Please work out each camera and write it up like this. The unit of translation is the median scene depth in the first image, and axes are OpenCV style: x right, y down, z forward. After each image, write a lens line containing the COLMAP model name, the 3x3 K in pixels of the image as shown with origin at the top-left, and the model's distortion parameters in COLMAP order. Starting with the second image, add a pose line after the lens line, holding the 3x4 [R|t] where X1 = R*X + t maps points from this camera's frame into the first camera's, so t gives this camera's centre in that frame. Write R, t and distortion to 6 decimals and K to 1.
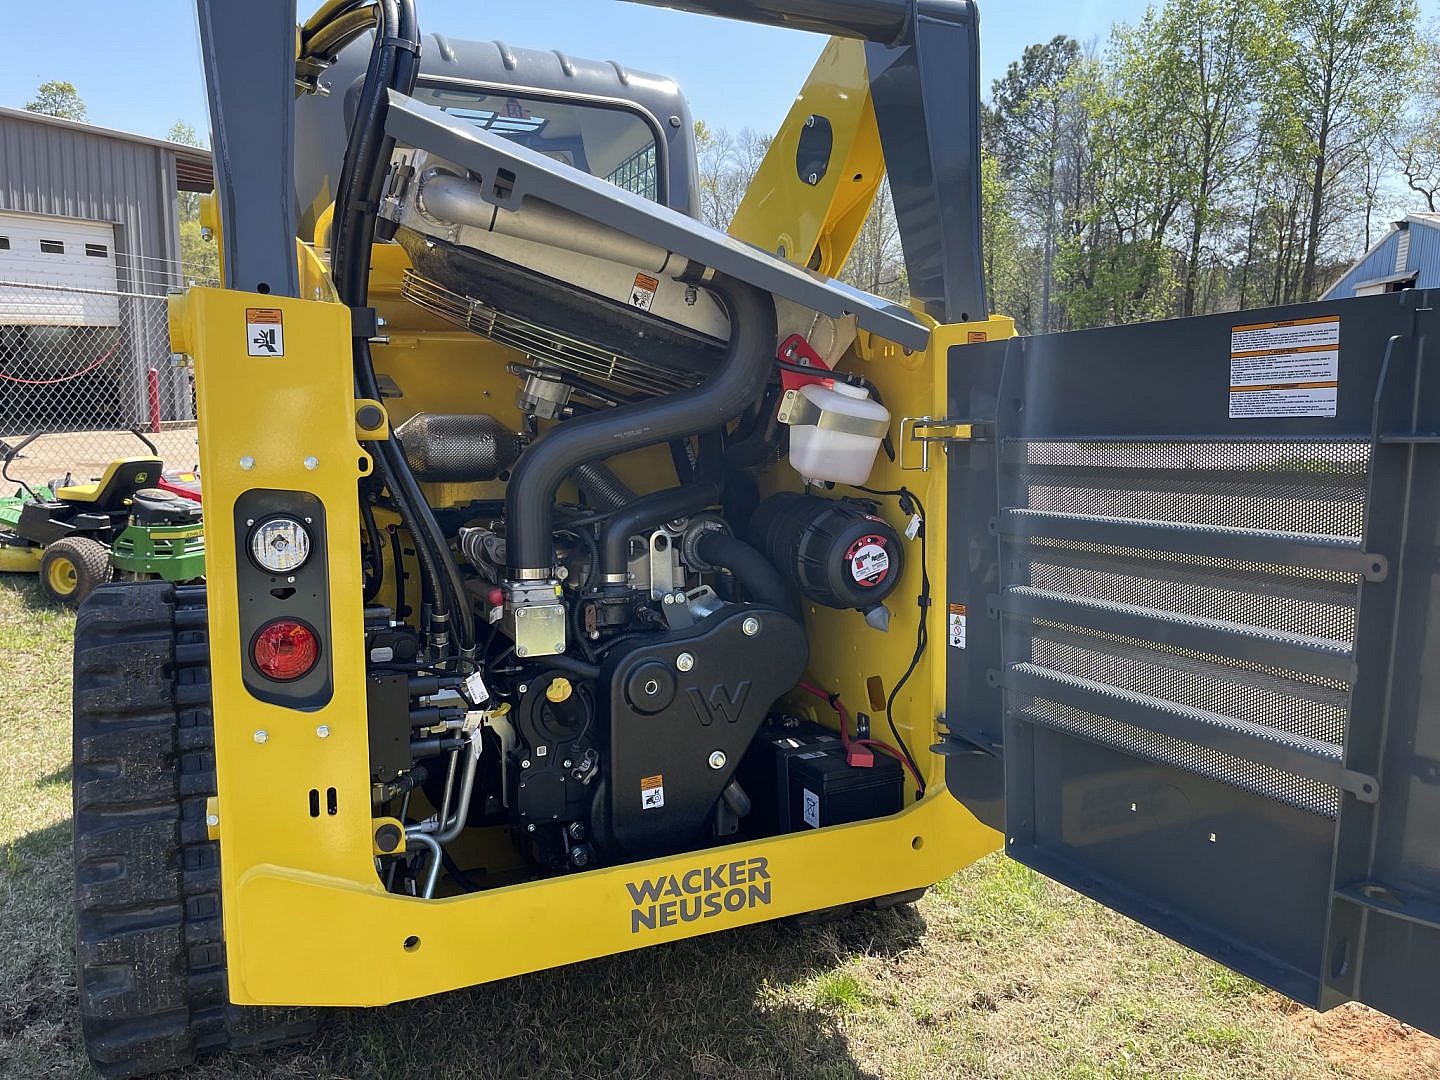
lens RADIAL K [[1078.7, 0, 717.3], [0, 1078.7, 535.6], [0, 0, 1]] dist [0.017004, -0.000024]
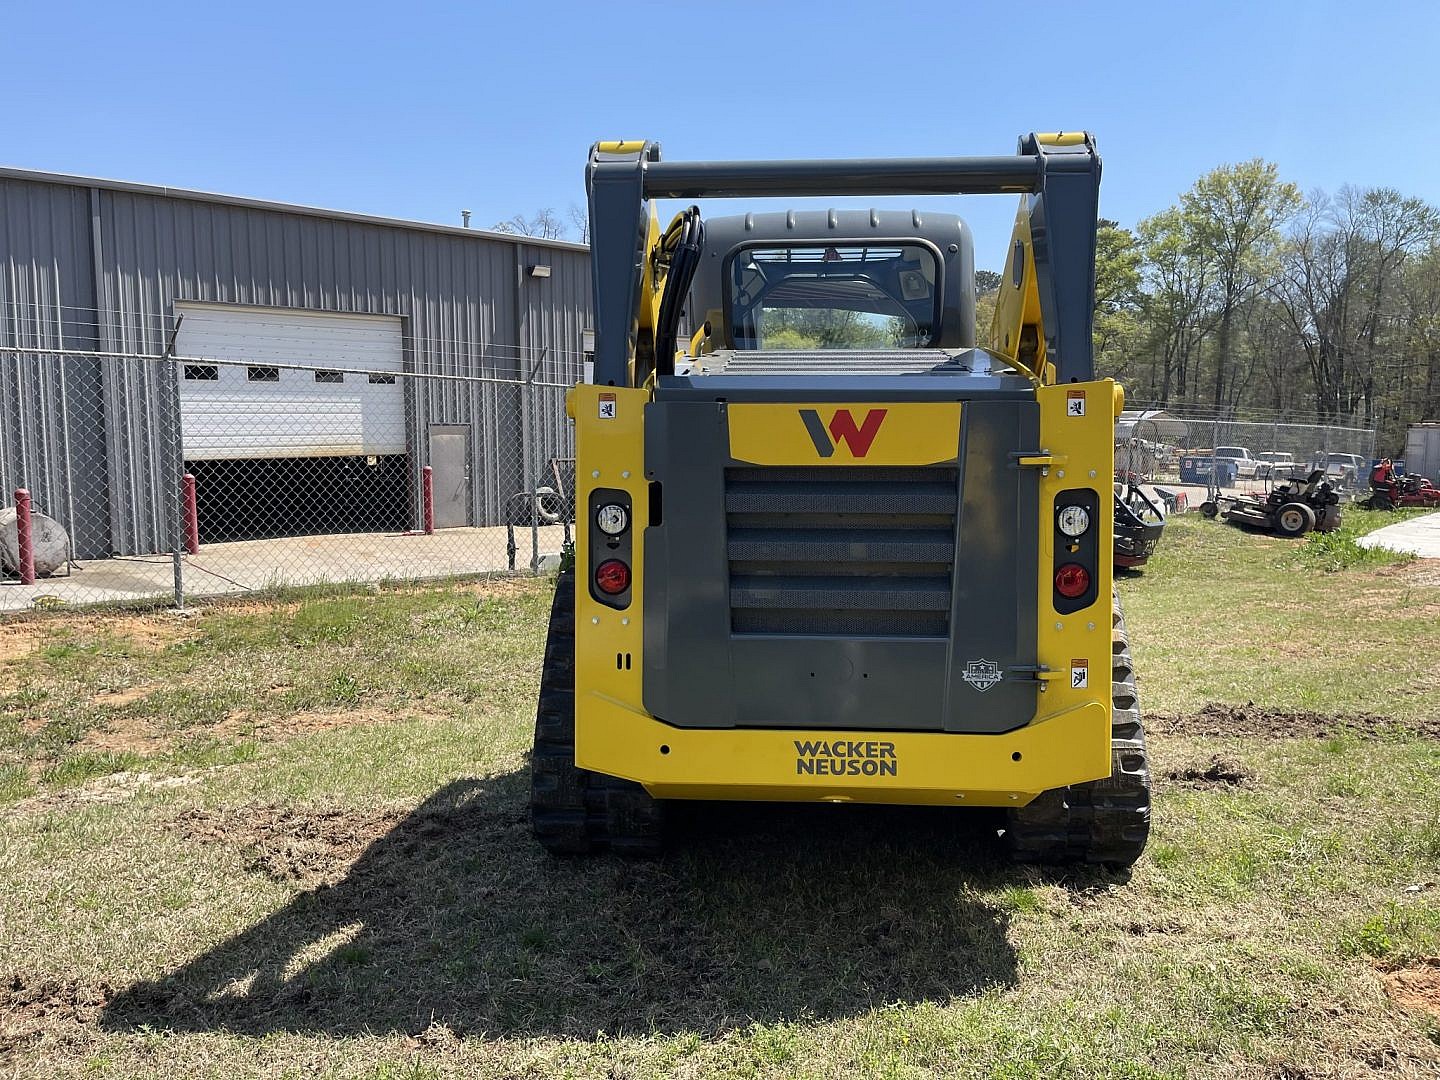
lens RADIAL K [[1081.8, 0, 721.1], [0, 1081.8, 548.9], [0, 0, 1]] dist [0.014091, -0.004352]
pose [[0.874649, 0.026384, -0.484038, 0.569496], [-0.059645, 0.996788, -0.053445, 0.127240], [0.481073, 0.075616, 0.873413, -0.455394]]
